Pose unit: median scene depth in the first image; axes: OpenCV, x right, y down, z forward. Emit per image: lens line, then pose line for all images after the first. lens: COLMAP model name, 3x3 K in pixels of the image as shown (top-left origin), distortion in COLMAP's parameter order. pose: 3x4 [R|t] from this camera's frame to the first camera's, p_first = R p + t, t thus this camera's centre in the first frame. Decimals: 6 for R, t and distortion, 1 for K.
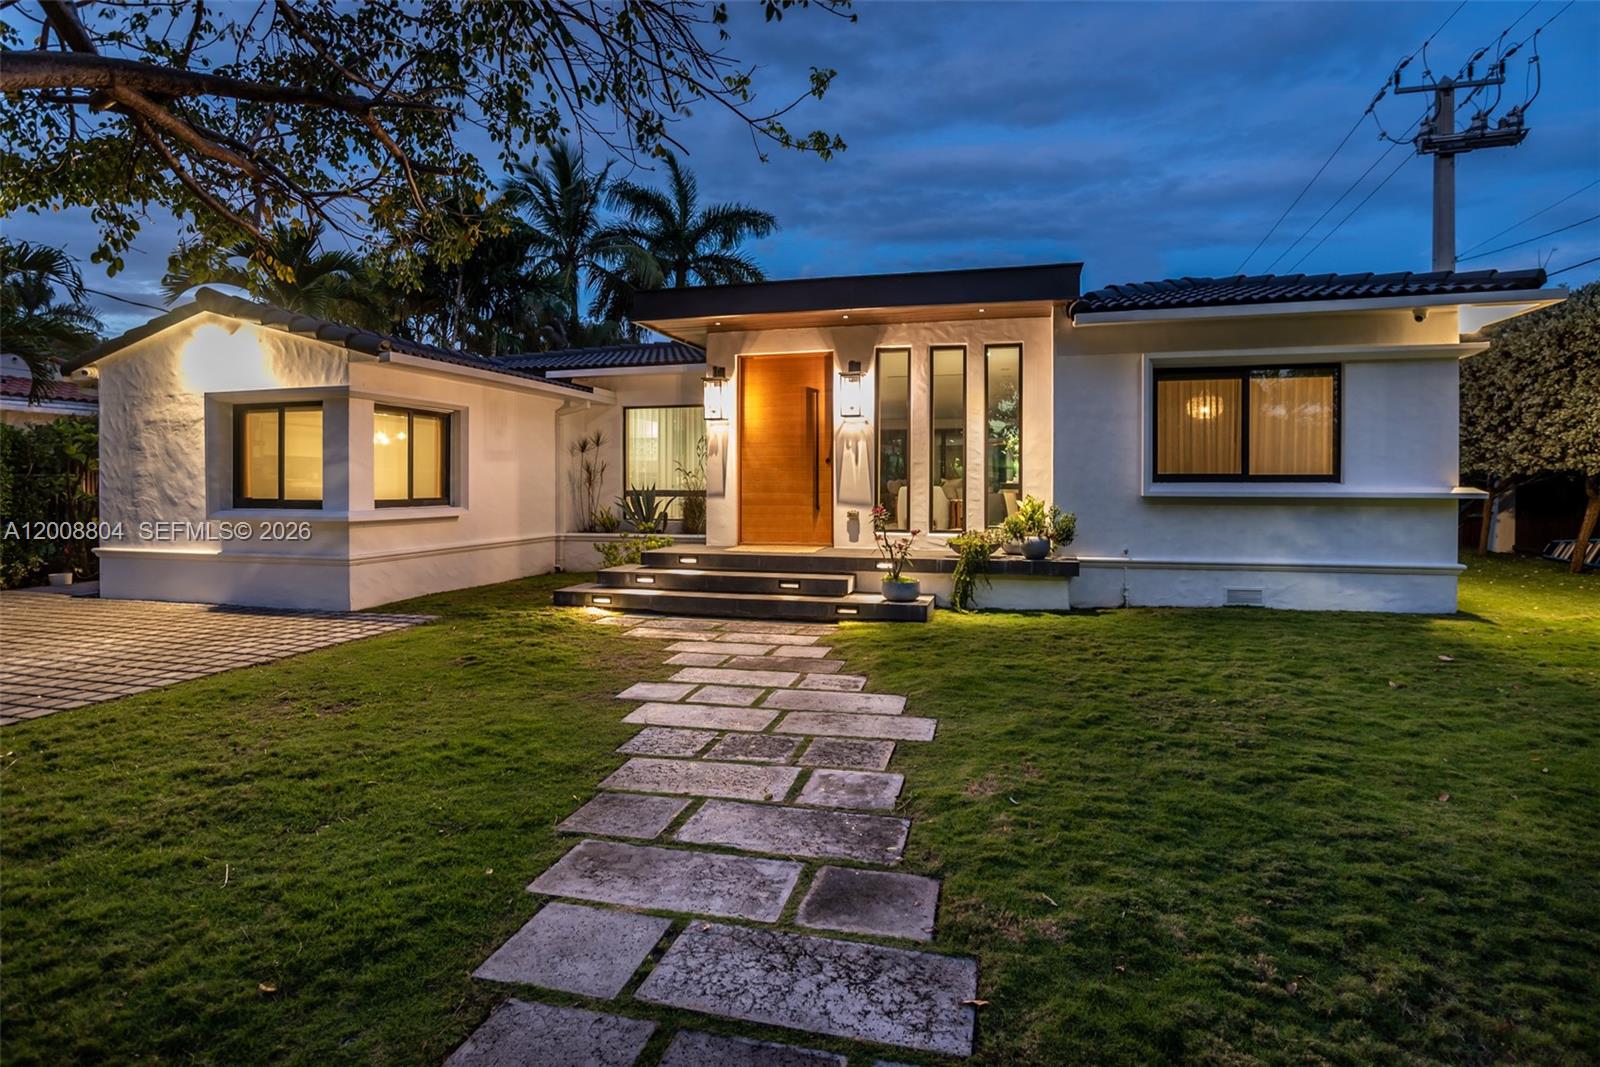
lens RADIAL K [[836.6, 0, 798.1], [0, 836.6, 521.5], [0, 0, 1]] dist [-0.048696, 0.022461]
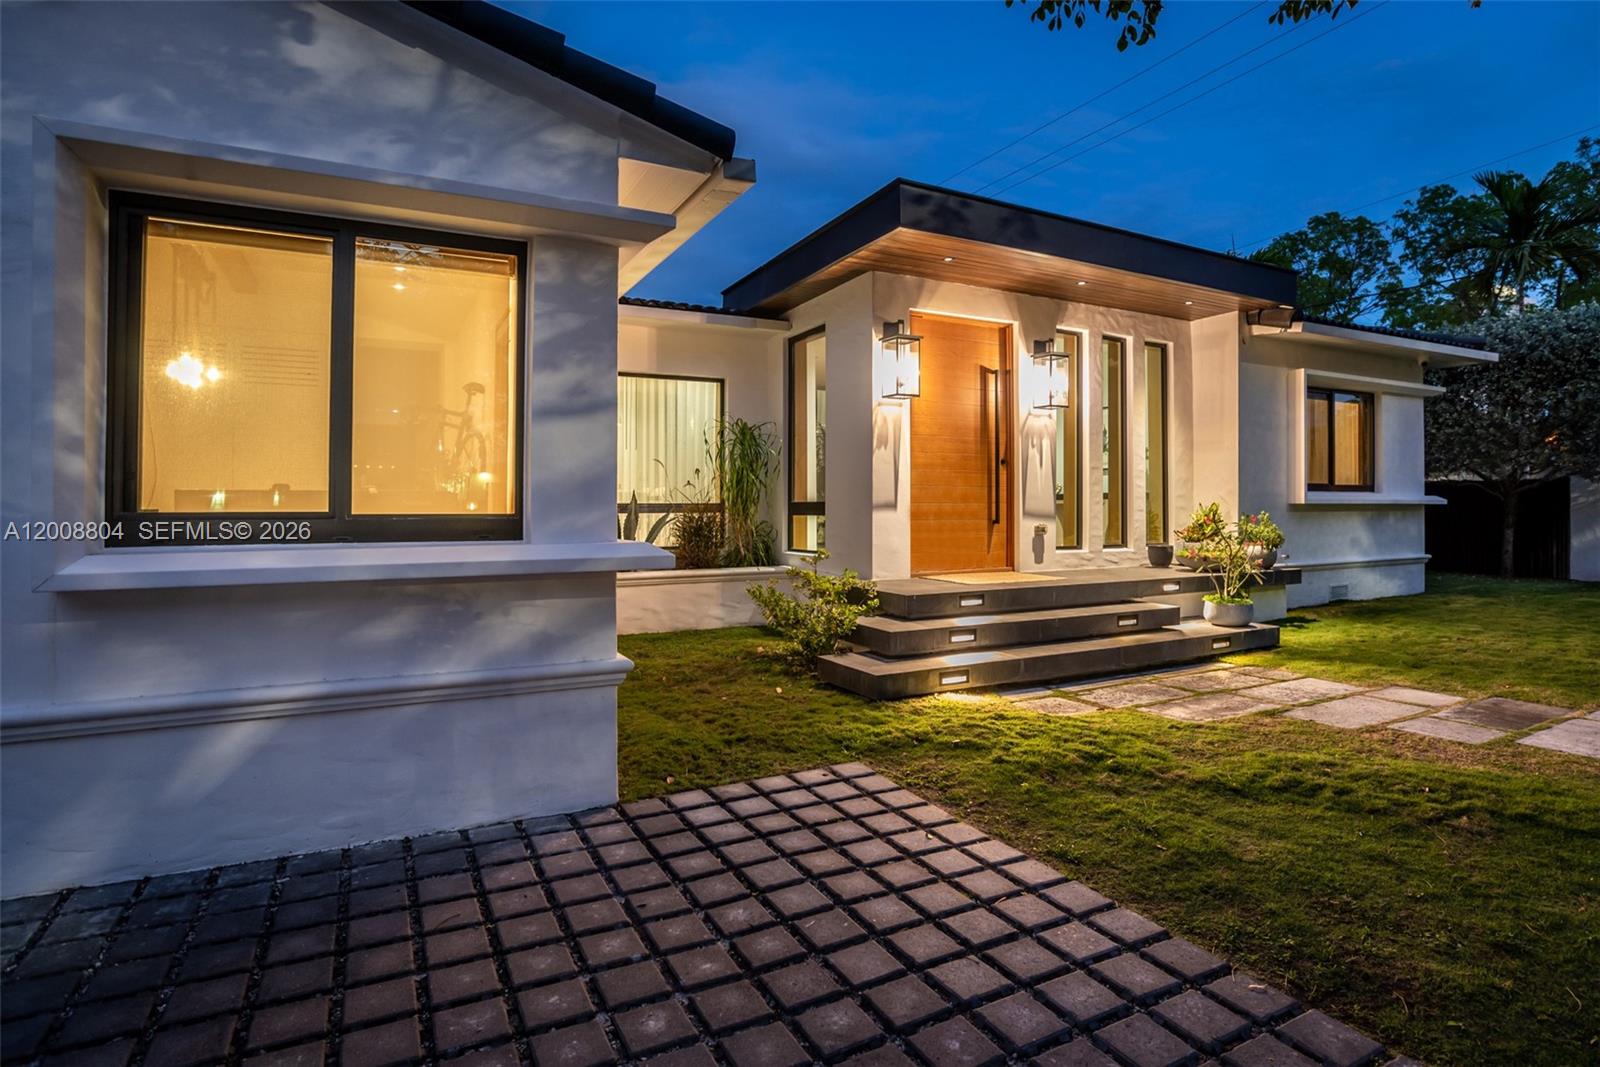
lens RADIAL K [[836.6, 0, 798.1], [0, 836.6, 521.5], [0, 0, 1]] dist [-0.048696, 0.022461]
pose [[0.729450, -0.016490, 0.683836, -0.682002], [0.033372, 0.999377, -0.011499, -0.014814], [-0.683220, 0.031209, 0.729545, 0.597747]]
